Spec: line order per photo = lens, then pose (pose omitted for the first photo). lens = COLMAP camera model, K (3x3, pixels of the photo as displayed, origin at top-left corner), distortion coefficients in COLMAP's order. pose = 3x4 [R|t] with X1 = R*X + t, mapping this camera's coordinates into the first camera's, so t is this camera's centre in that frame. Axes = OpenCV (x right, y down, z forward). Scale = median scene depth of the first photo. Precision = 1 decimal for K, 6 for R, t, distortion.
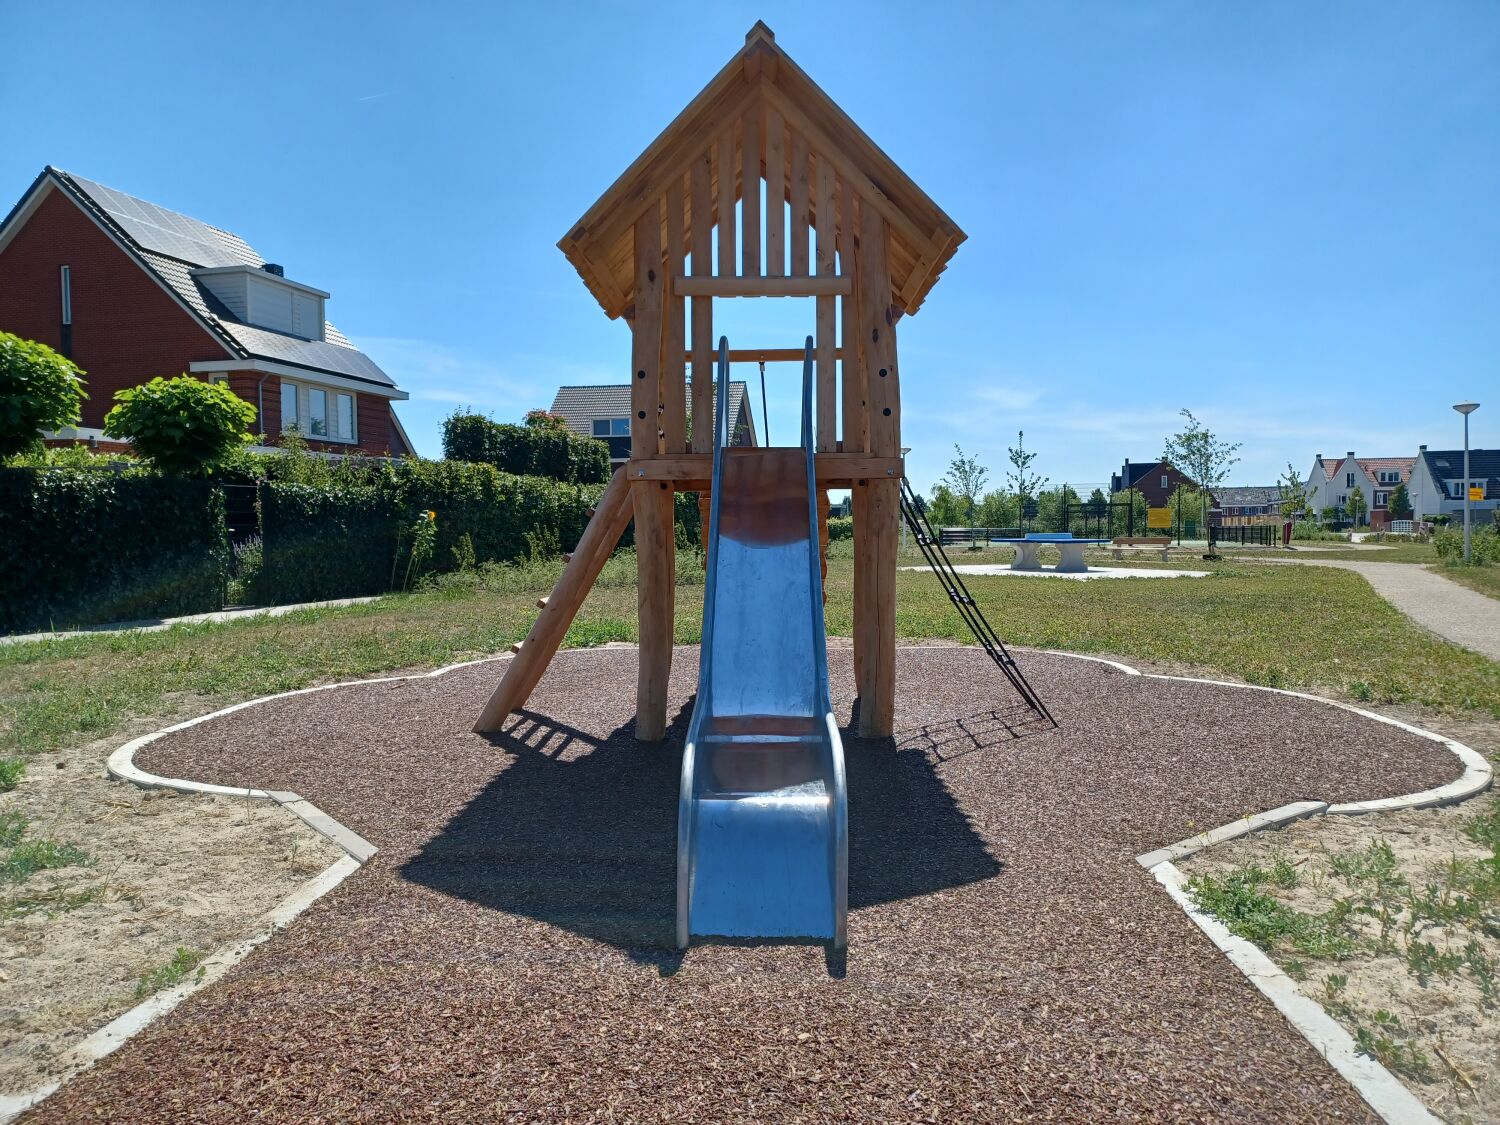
lens RADIAL K [[1084.0, 0, 750.0], [0, 1084.0, 562.5], [0, 0, 1]] dist [0.029428, 0.002325]
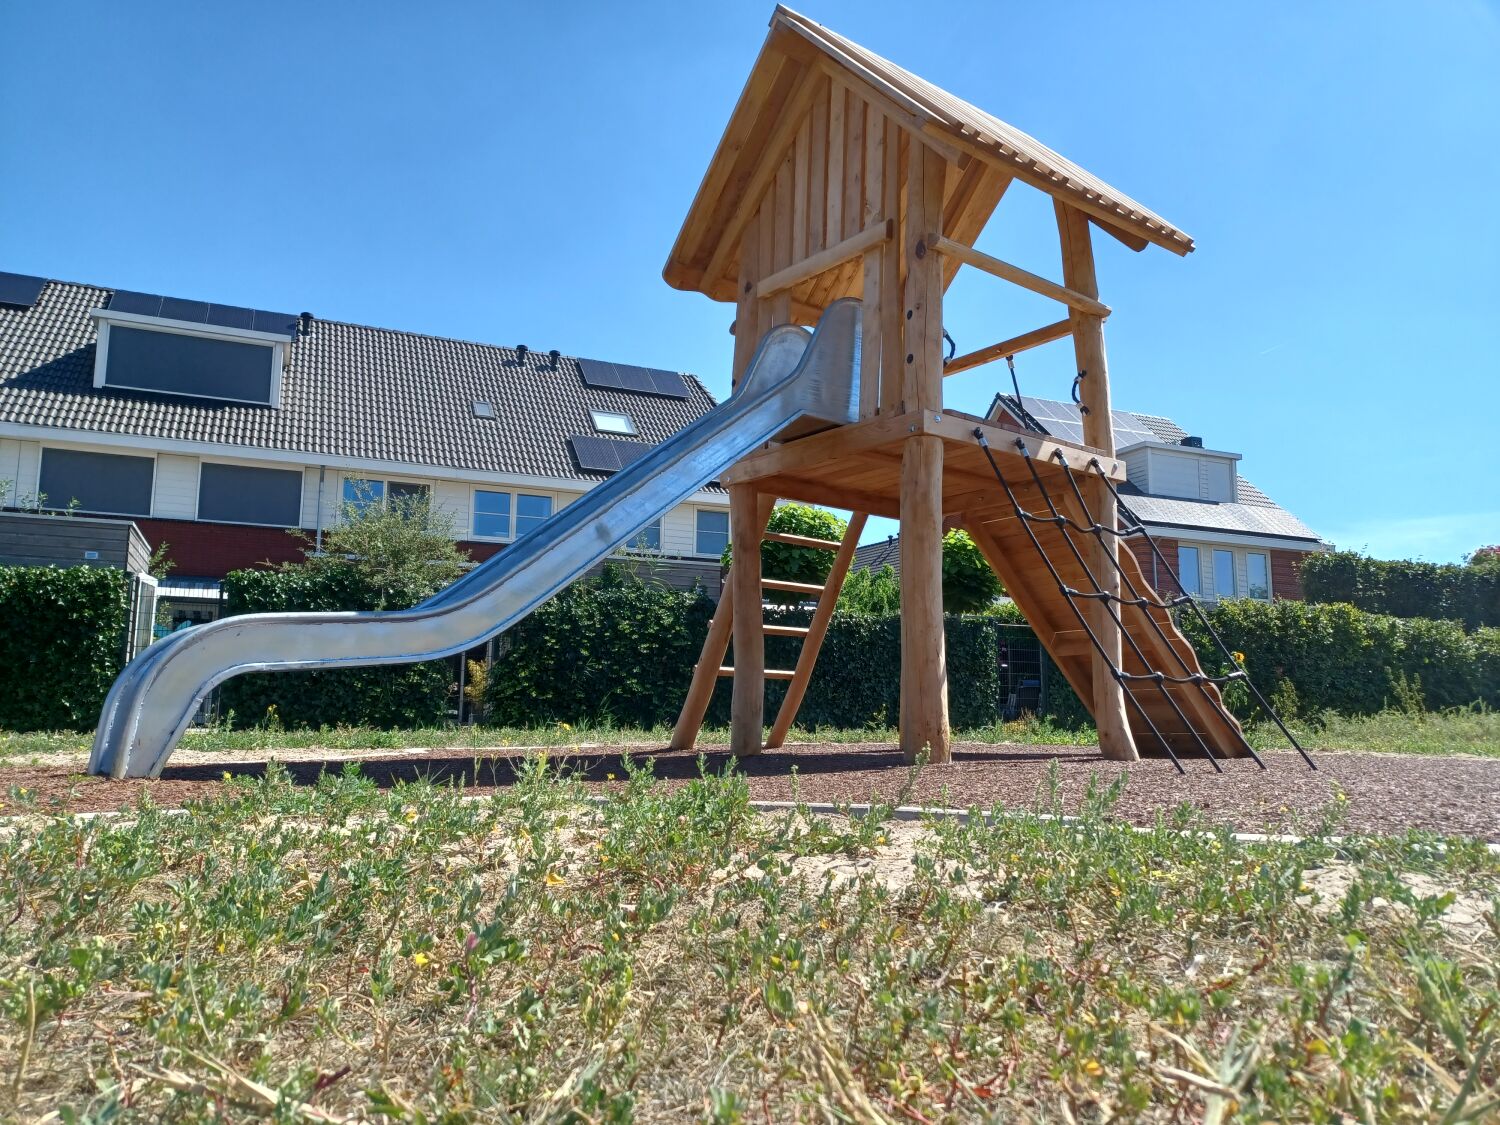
lens RADIAL K [[1088.0, 0, 754.3], [0, 1088.0, 571.0], [0, 0, 1]] dist [0.030041, -0.006926]
pose [[0.625355, -0.090587, -0.775065, 0.799261], [-0.039917, 0.988225, -0.147707, 0.175053], [0.779319, 0.123307, 0.614376, 0.498812]]
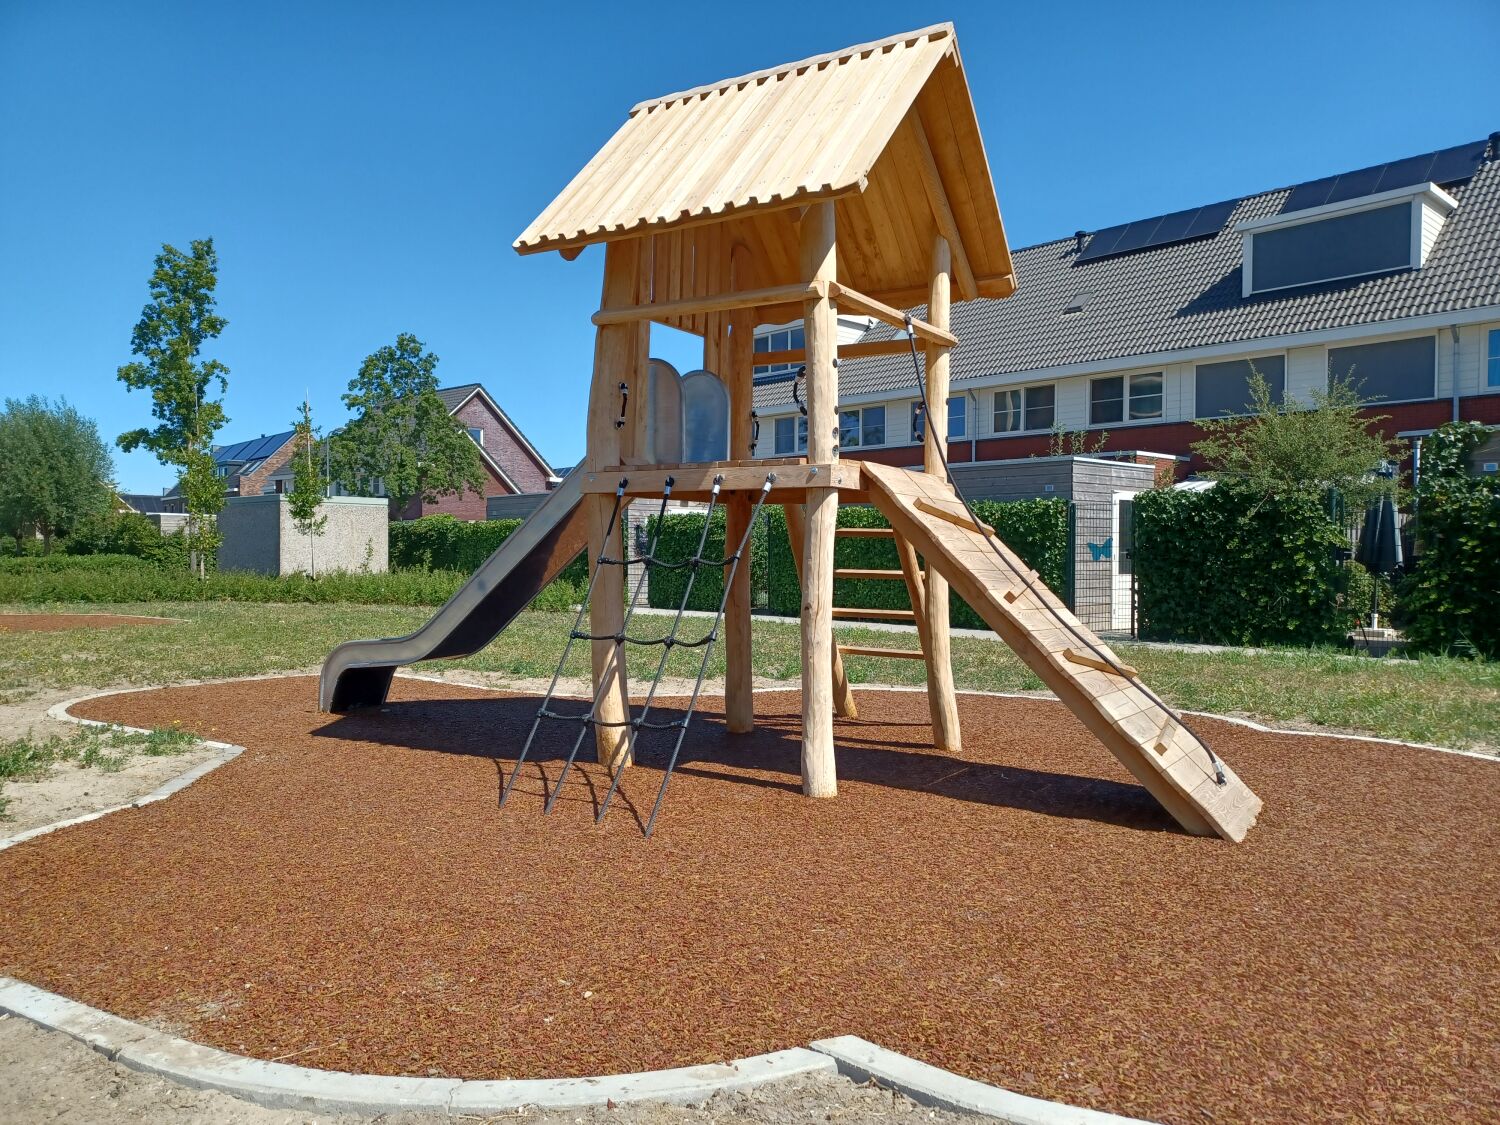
lens RADIAL K [[1091.1, 0, 743.7], [0, 1091.1, 580.0], [0, 0, 1]] dist [0.009264, 0.002776]
pose [[-0.519841, 0.025075, -0.853895, 1.077711], [-0.028545, 0.998501, 0.046700, -0.057412], [0.853786, 0.048651, -0.518346, 1.912901]]
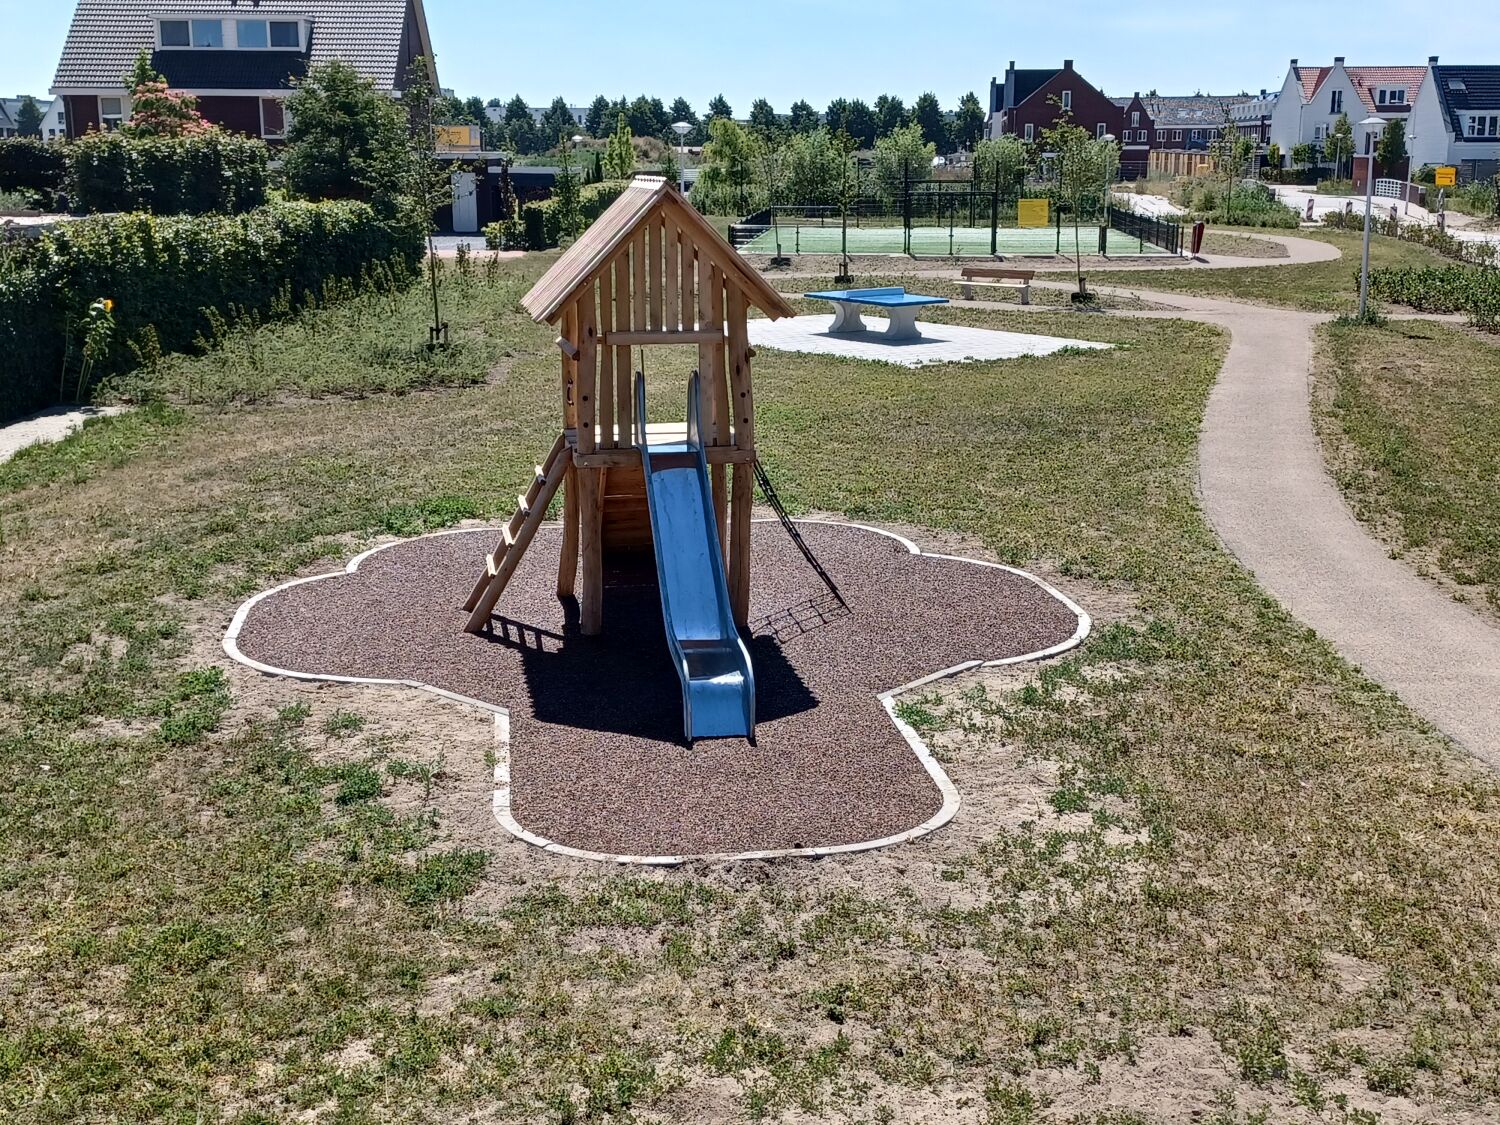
lens RADIAL K [[1084.0, 0, 750.0], [0, 1084.0, 562.5], [0, 0, 1]] dist [0.029428, 0.002325]
pose [[0.986073, -0.026119, 0.164252, -0.165872], [0.003348, 0.990508, 0.137411, -0.199350], [-0.166282, -0.134948, 0.976801, -0.710950]]
